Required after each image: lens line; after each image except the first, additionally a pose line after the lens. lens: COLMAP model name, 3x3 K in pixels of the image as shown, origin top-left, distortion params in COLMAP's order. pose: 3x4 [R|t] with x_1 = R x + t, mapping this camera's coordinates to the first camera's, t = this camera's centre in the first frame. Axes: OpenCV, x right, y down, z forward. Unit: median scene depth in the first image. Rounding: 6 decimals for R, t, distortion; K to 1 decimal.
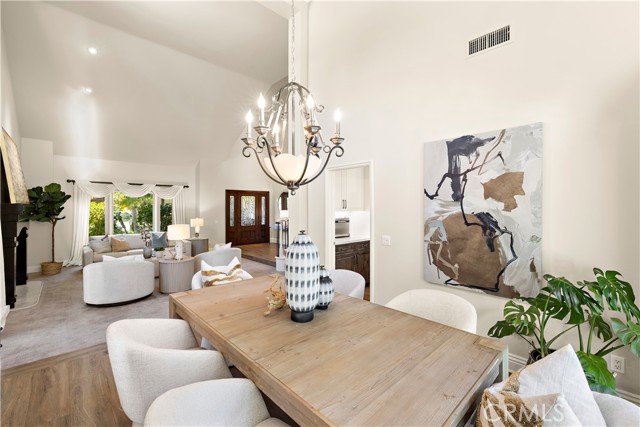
lens RADIAL K [[270.6, 0, 317.4], [0, 270.6, 207.0], [0, 0, 1]] dist [0.001963, -0.000304]
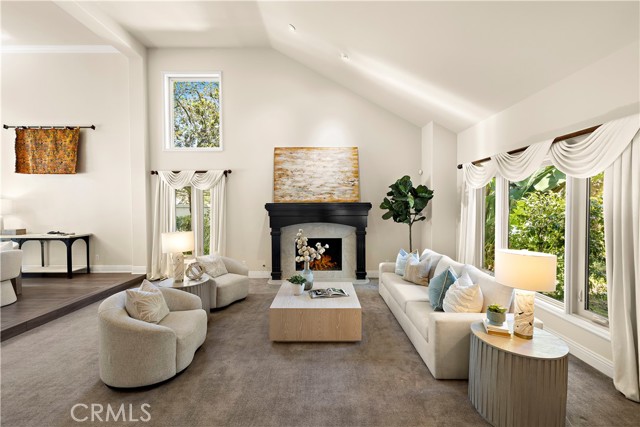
lens RADIAL K [[270.6, 0, 317.8], [0, 270.6, 212.2], [0, 0, 1]] dist [0.001963, -0.000304]
pose [[-0.677966, 0.021803, -0.734769, -0.120583], [0.004284, 0.999660, 0.025710, 0.000778], [0.735080, 0.014283, -0.677829, 0.887139]]
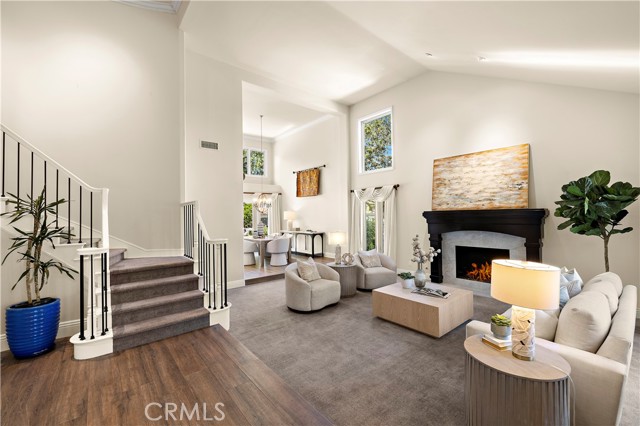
lens RADIAL K [[270.6, 0, 317.7], [0, 270.6, 211.3], [0, 0, 1]] dist [0.001963, -0.000304]
pose [[-0.998180, 0.015152, 0.058374, -0.254551], [0.014360, 0.999799, -0.013973, 0.001385], [-0.058574, -0.013109, -0.998197, 1.068490]]
